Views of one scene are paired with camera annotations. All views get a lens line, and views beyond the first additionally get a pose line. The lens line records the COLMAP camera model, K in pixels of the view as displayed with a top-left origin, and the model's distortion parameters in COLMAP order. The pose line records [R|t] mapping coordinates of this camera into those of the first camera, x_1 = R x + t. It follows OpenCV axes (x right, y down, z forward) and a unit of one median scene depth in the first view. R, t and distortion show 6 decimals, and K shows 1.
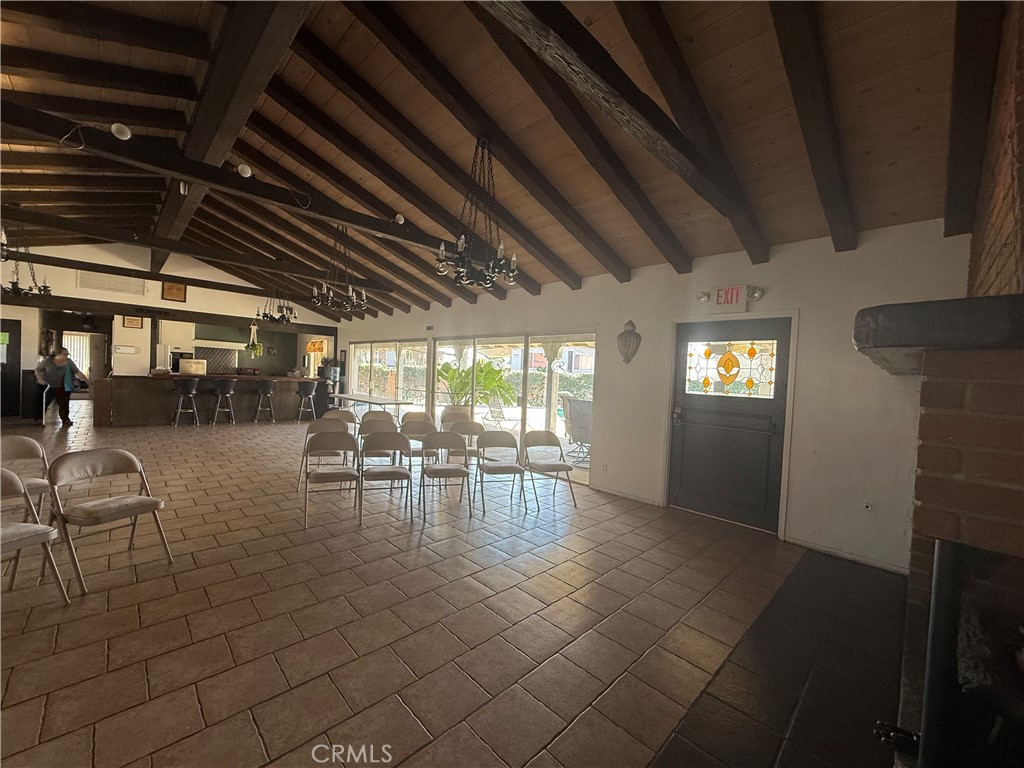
lens RADIAL K [[410.7, 0, 510.3], [0, 410.7, 384.6], [0, 0, 1]] dist [0.002026, -0.001247]
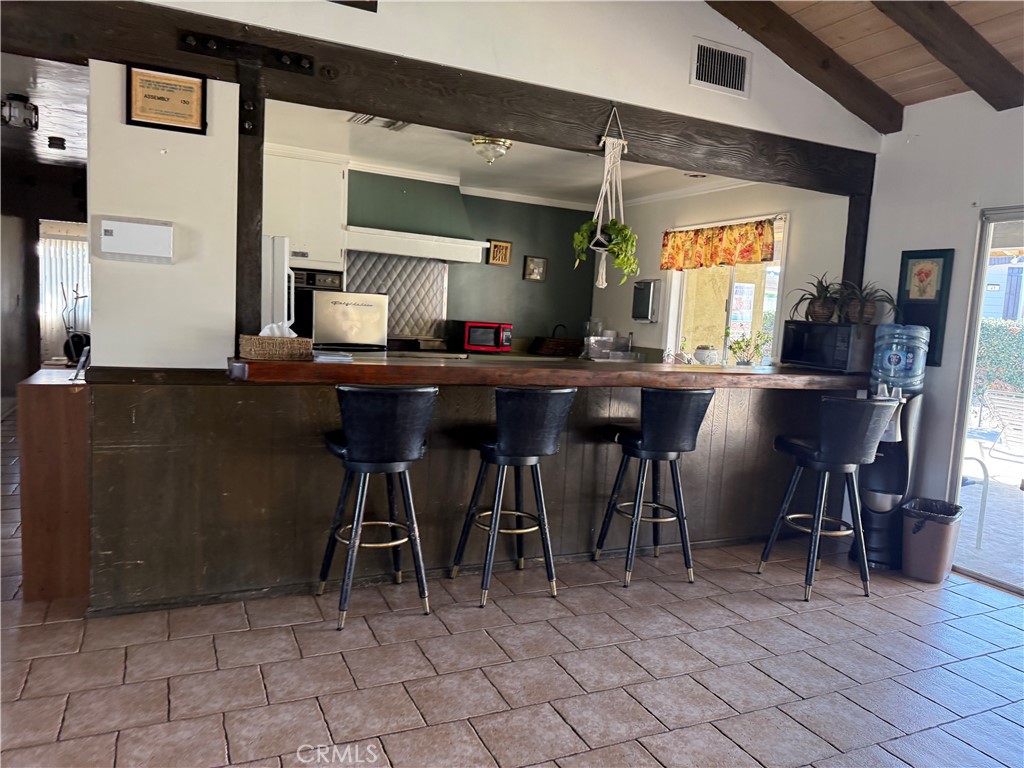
lens RADIAL K [[728.6, 0, 514.0], [0, 728.6, 387.5], [0, 0, 1]] dist [0.055309, -0.070098]
pose [[0.943727, 0.043952, -0.327793, -0.508976], [-0.022934, 0.997441, 0.067713, -0.032736], [0.329931, -0.056385, 0.942320, 0.569547]]
